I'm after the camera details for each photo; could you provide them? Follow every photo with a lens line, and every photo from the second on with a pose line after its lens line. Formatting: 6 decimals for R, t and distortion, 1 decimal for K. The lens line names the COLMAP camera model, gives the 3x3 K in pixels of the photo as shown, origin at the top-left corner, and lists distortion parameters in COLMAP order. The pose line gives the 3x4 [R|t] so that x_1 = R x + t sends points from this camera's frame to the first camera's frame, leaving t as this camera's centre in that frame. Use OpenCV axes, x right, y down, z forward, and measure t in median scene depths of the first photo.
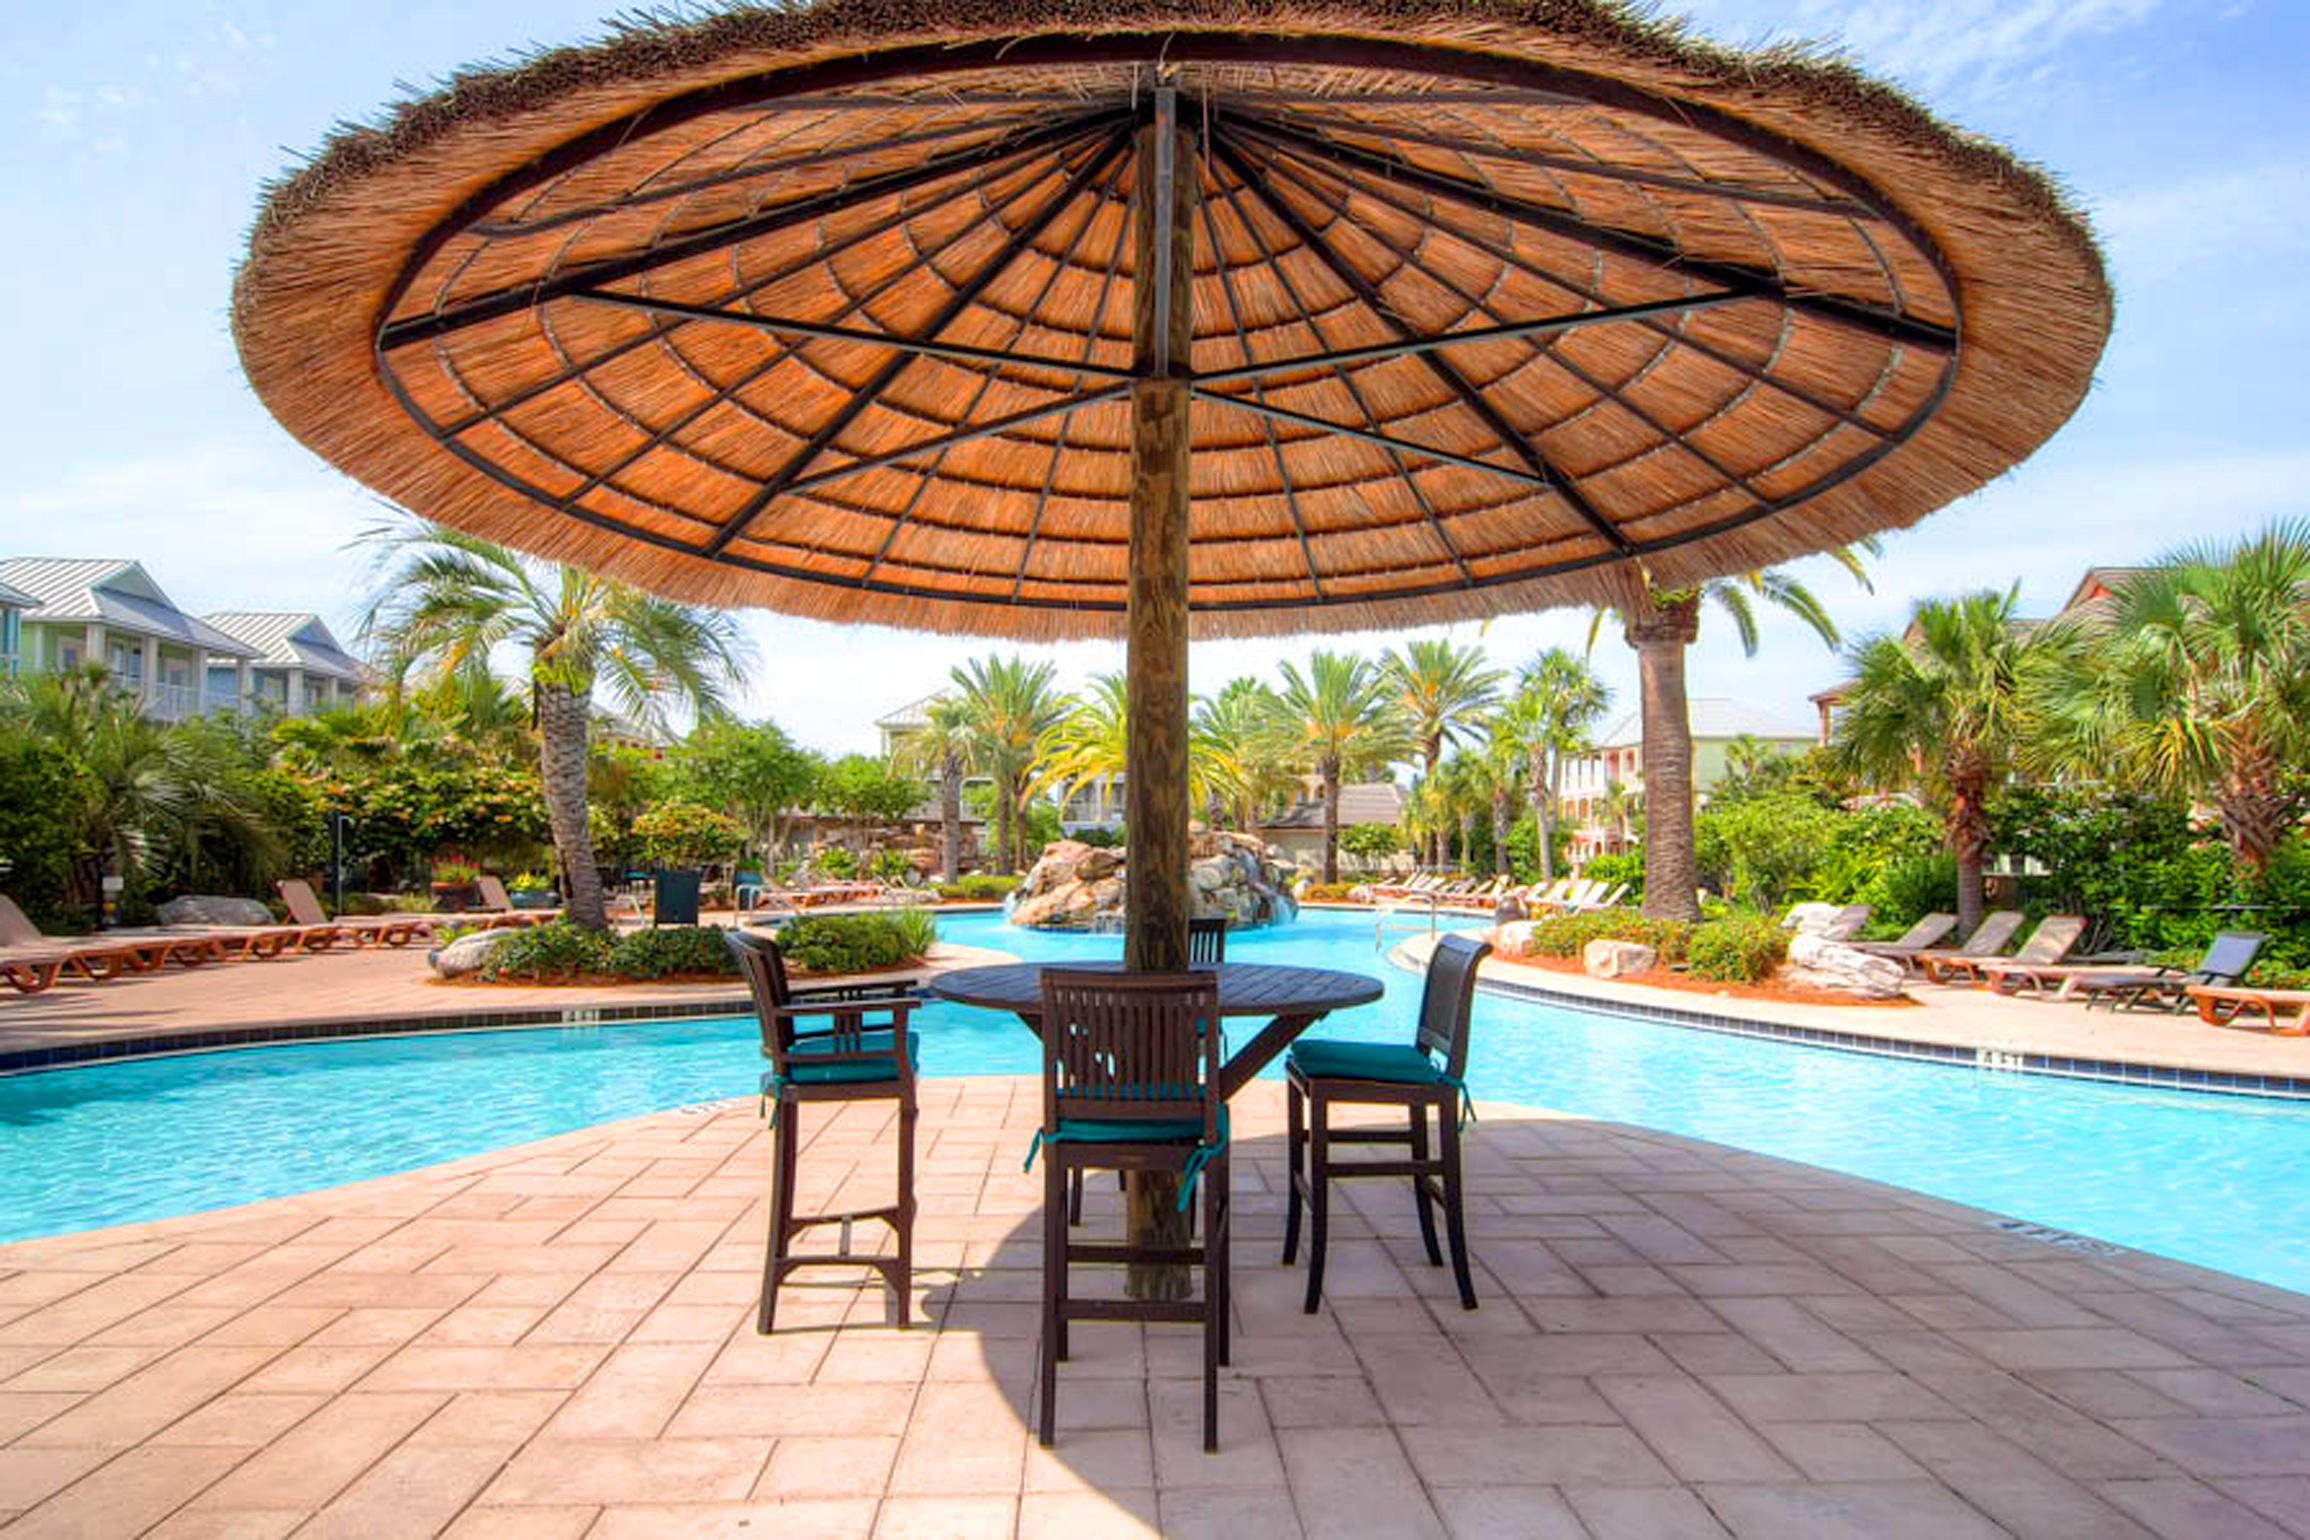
lens RADIAL K [[1208.3, 0, 1147.6], [0, 1208.3, 768.9], [0, 0, 1]] dist [0.002923, 0.000208]
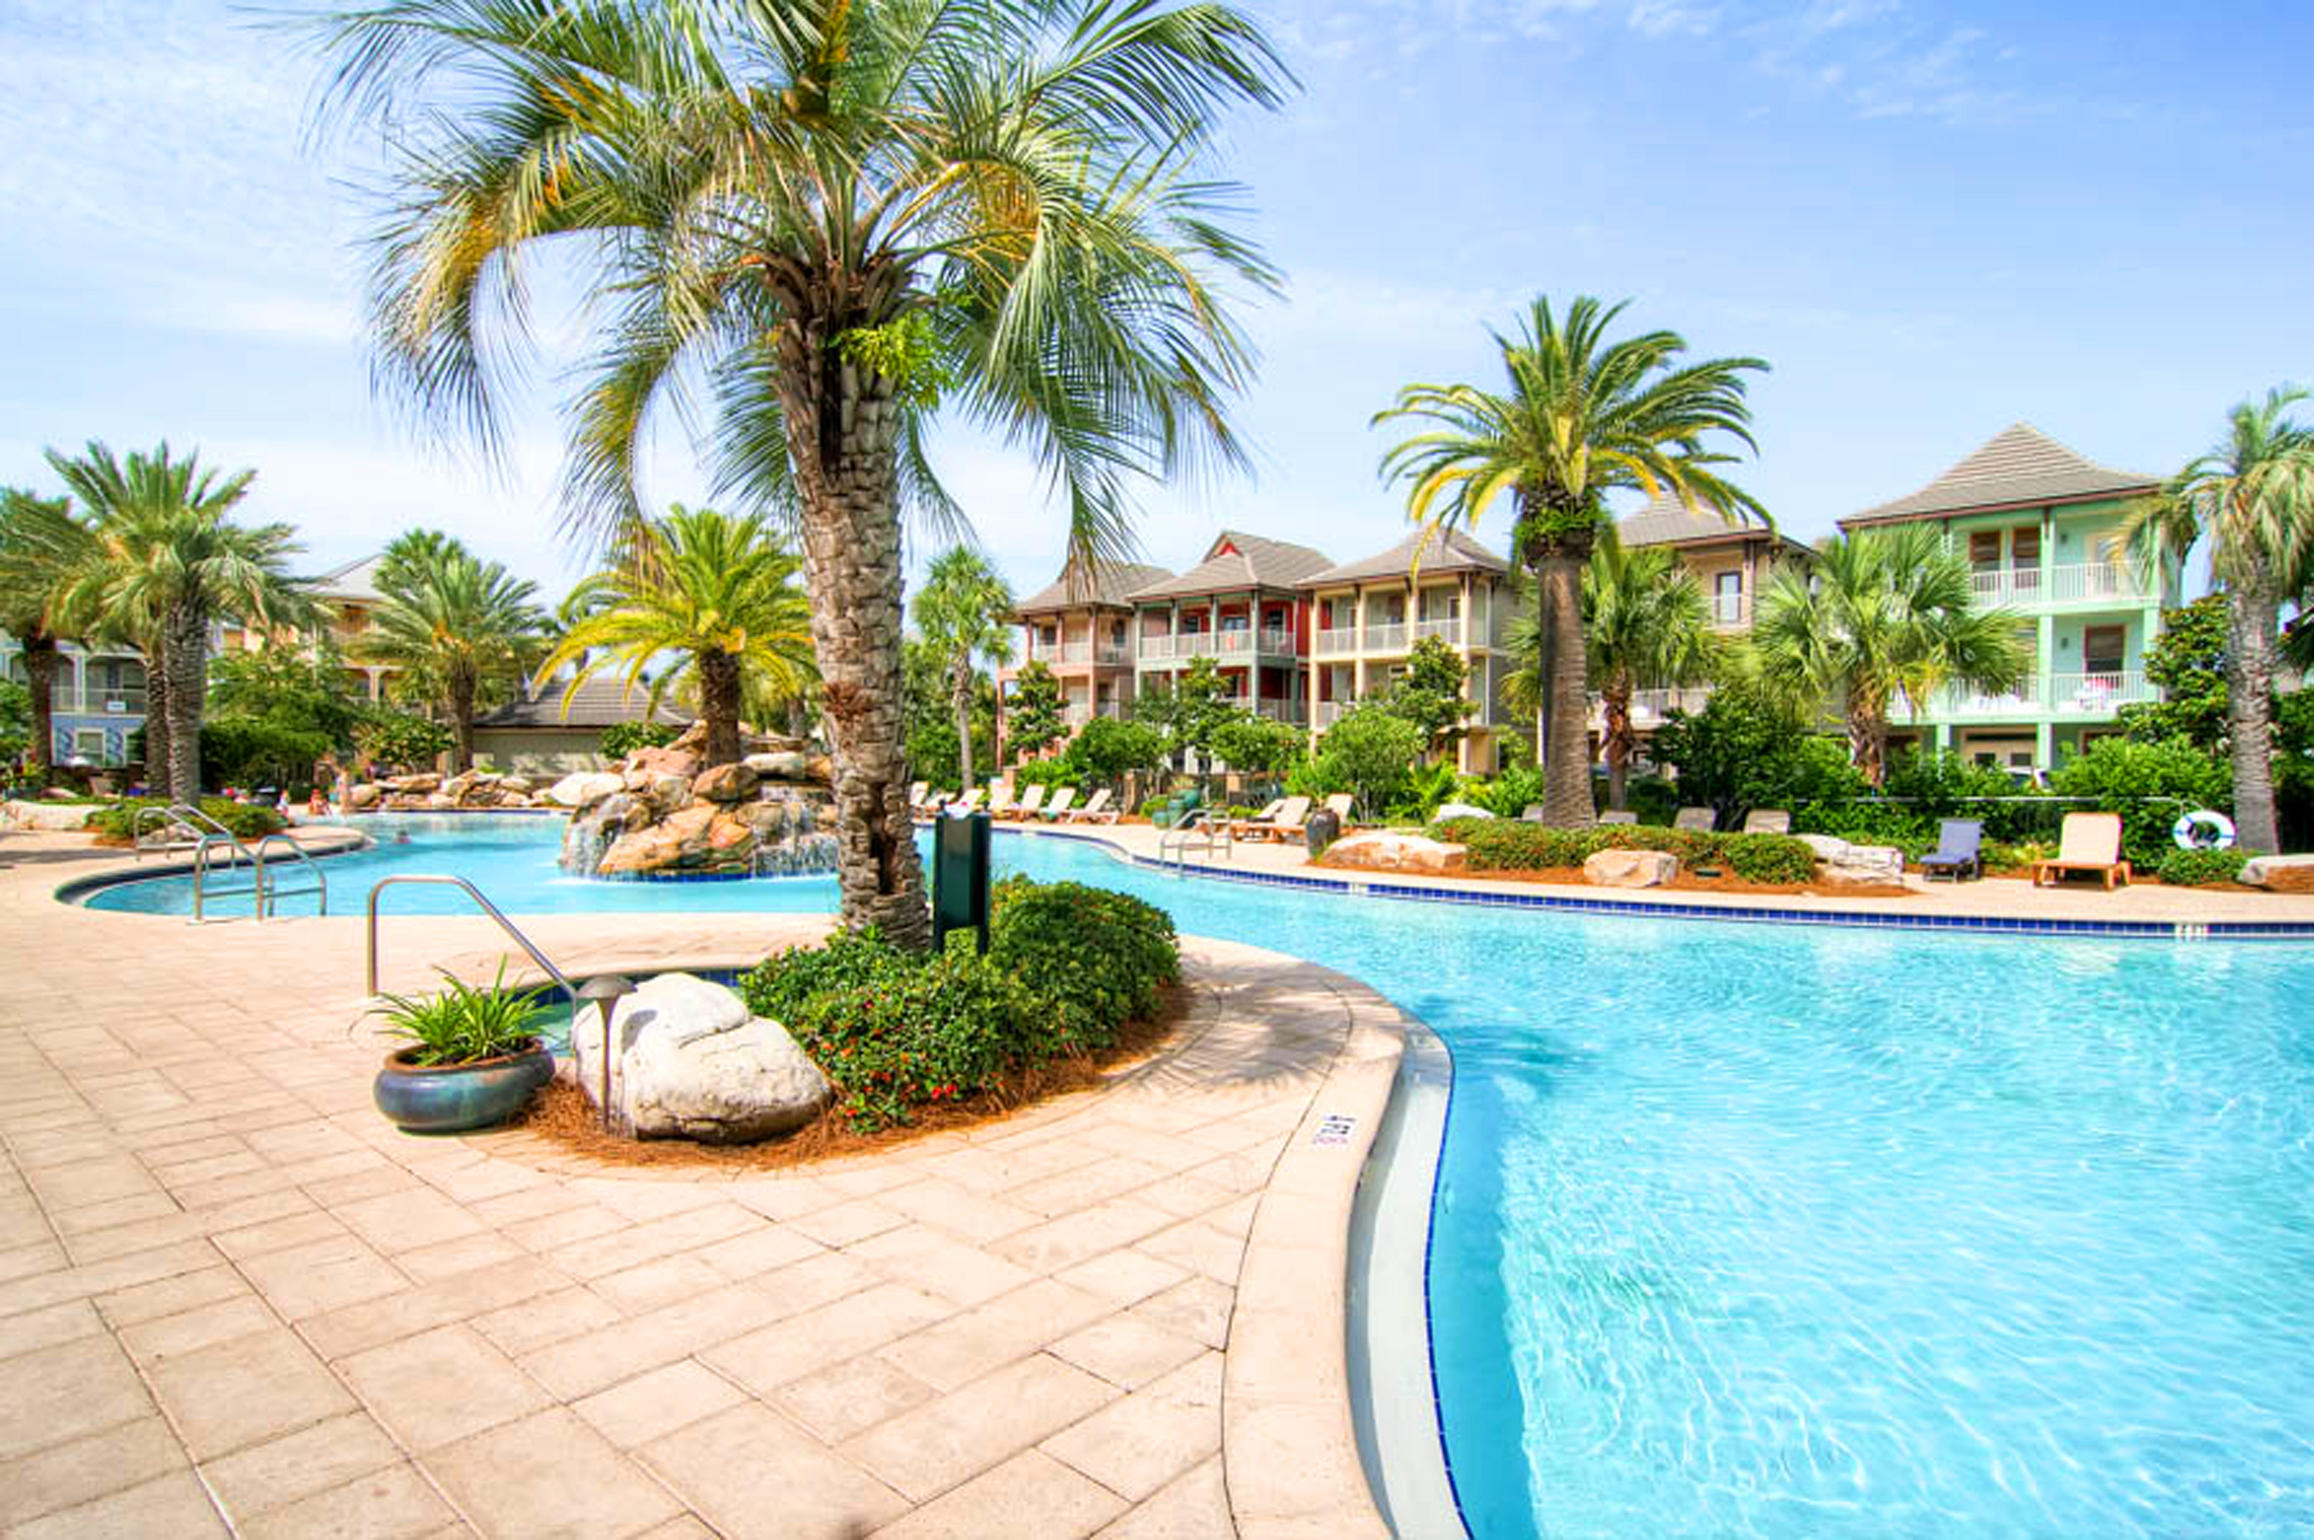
lens RADIAL K [[1210.4, 0, 1150.3], [0, 1210.4, 764.4], [0, 0, 1]] dist [0.002923, 0.000208]
pose [[0.715670, -0.006866, 0.698405, -0.369313], [-0.046544, 0.997260, 0.057498, 0.018631], [-0.696886, -0.073656, 0.713390, 0.340913]]
